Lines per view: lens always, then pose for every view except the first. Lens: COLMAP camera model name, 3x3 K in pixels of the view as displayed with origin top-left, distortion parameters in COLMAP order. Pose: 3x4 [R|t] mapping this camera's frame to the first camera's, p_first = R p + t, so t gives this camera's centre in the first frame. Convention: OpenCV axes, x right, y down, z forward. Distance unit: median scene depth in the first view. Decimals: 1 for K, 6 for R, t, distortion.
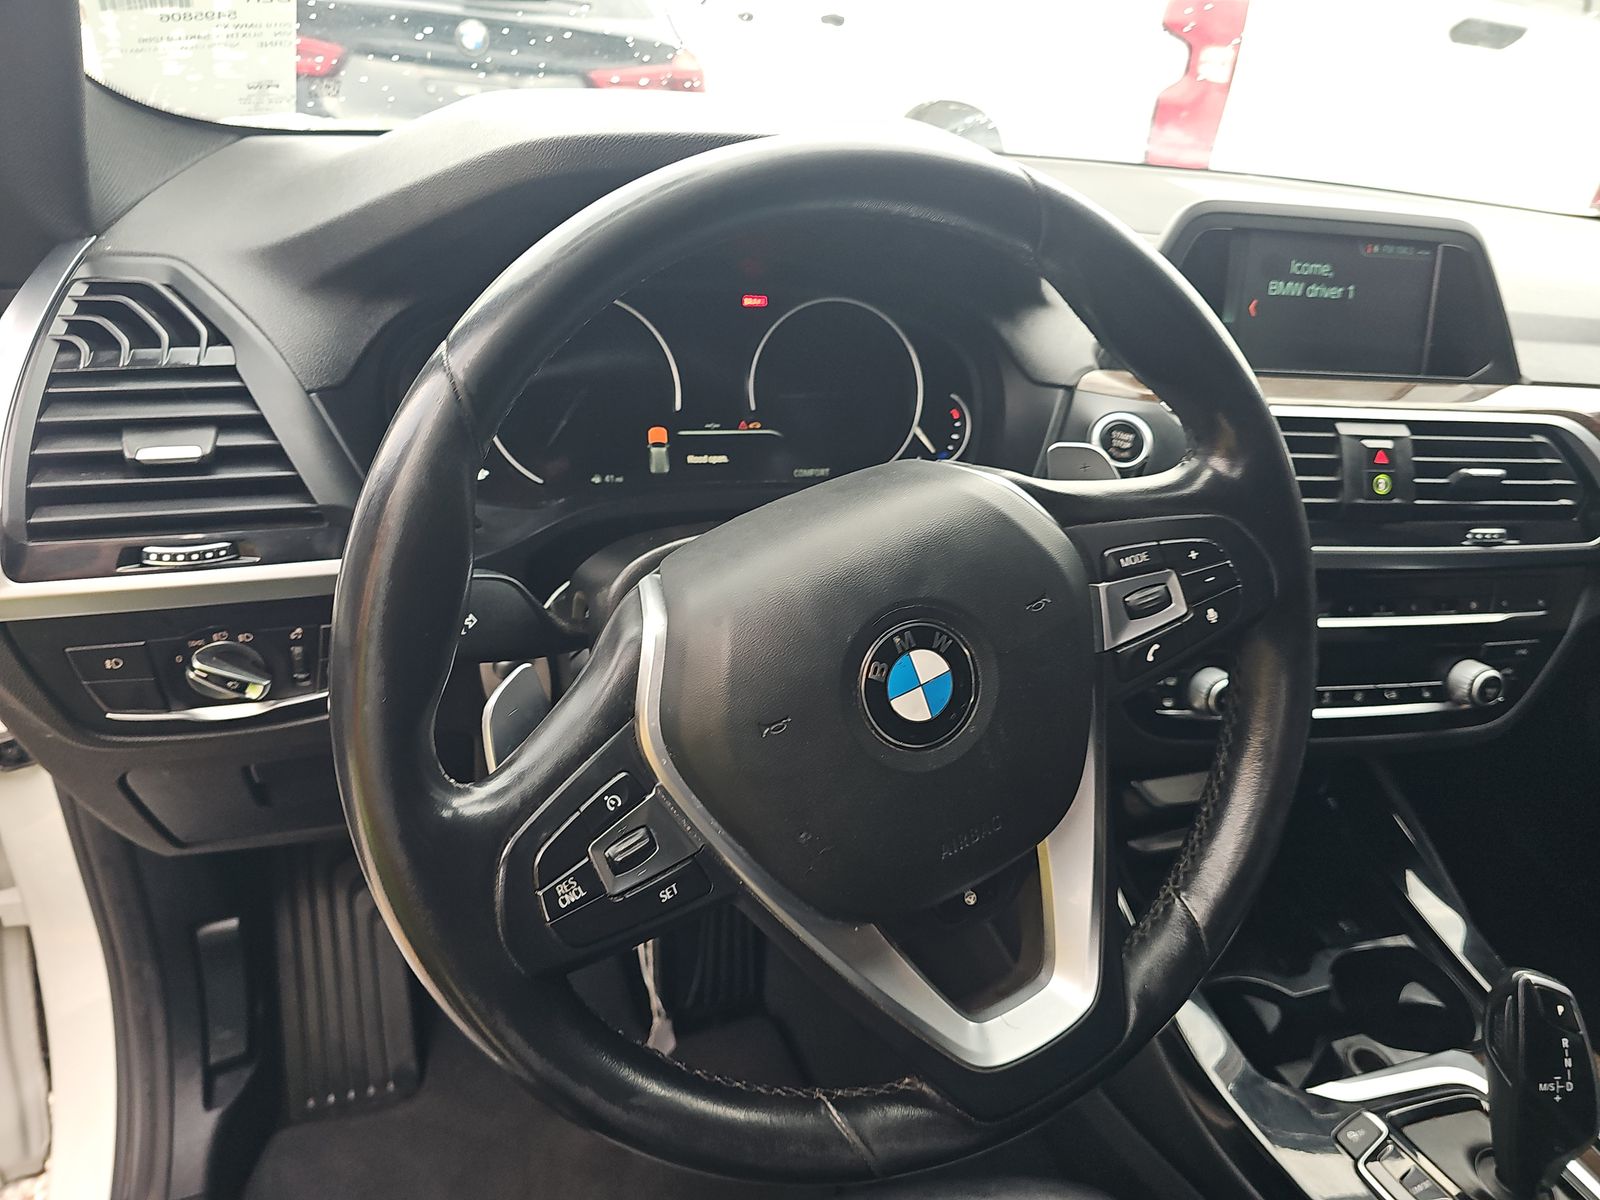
lens RADIAL K [[1088.7, 0, 793.9], [0, 1088.7, 594.9], [0, 0, 1]] dist [0.053426, -0.007766]
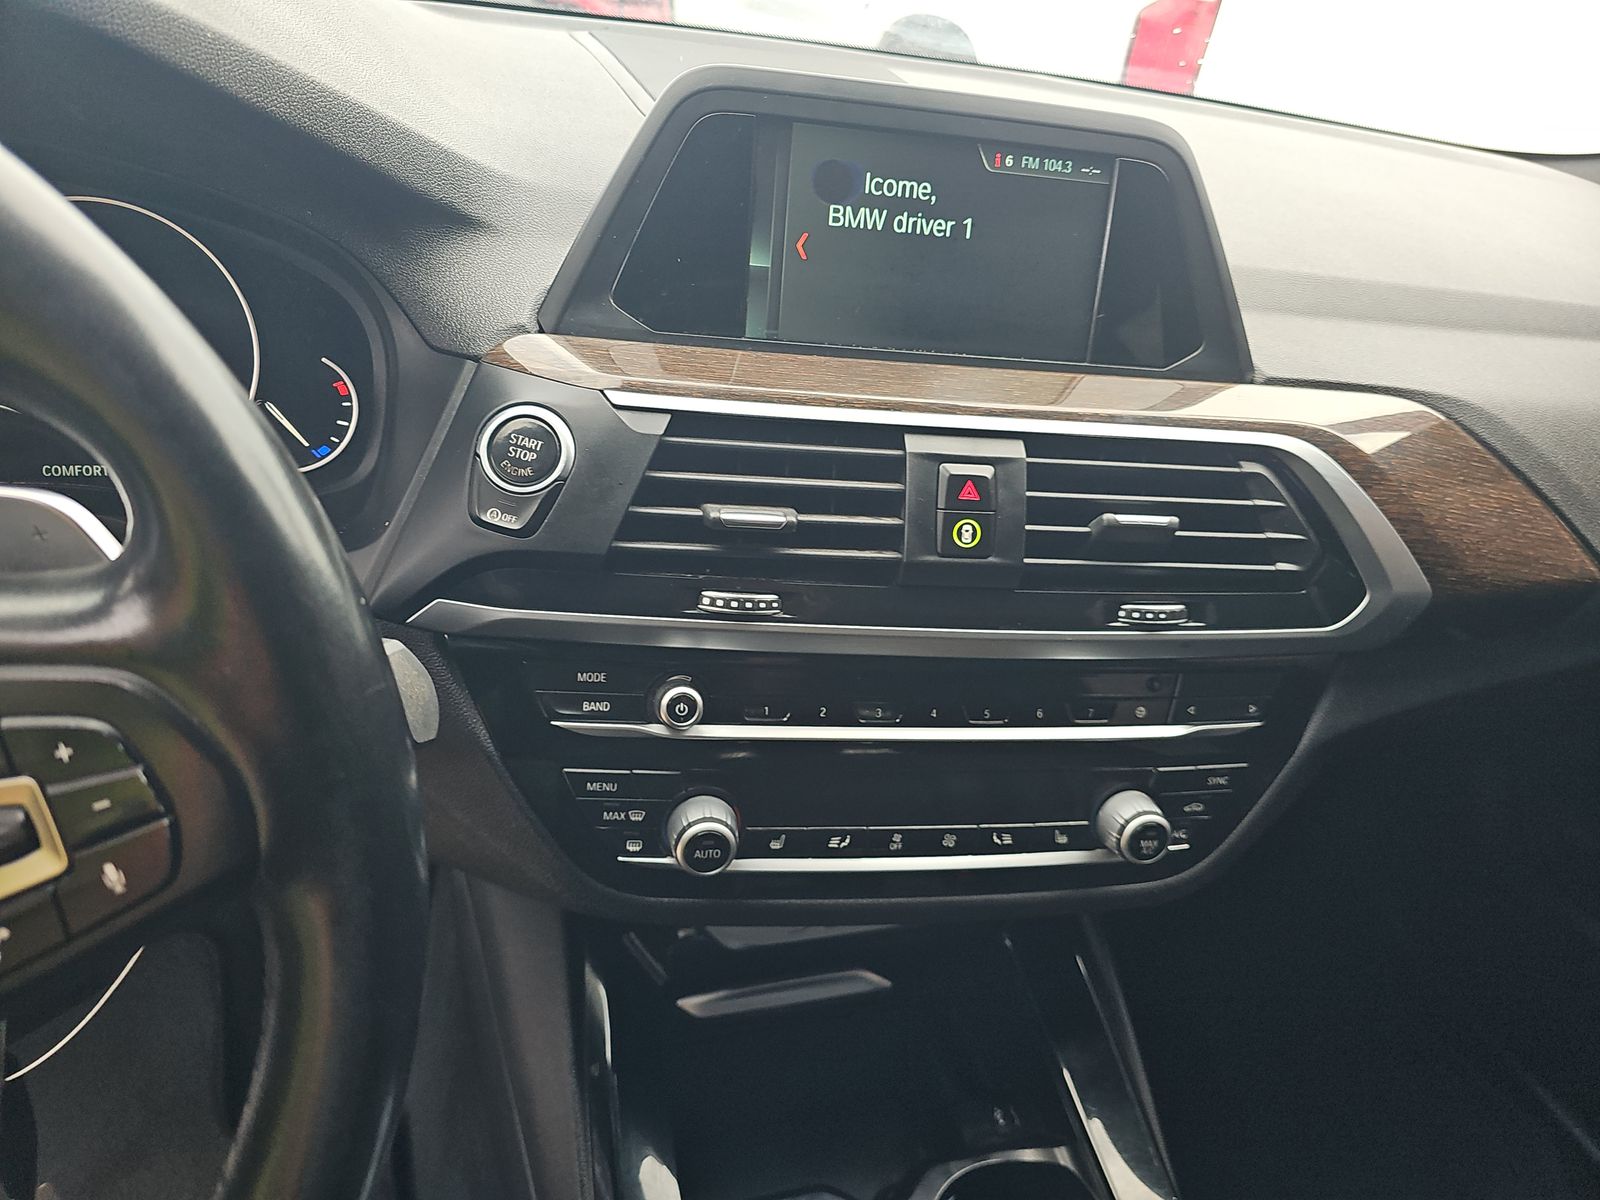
lens RADIAL K [[1088.7, 0, 758.9], [0, 1088.7, 598.4], [0, 0, 1]] dist [0.053426, -0.007766]
pose [[0.997302, 0.052524, -0.051275, 0.427555], [-0.049347, 0.996894, 0.061375, -0.091604], [0.054340, -0.058679, 0.996797, 0.342586]]
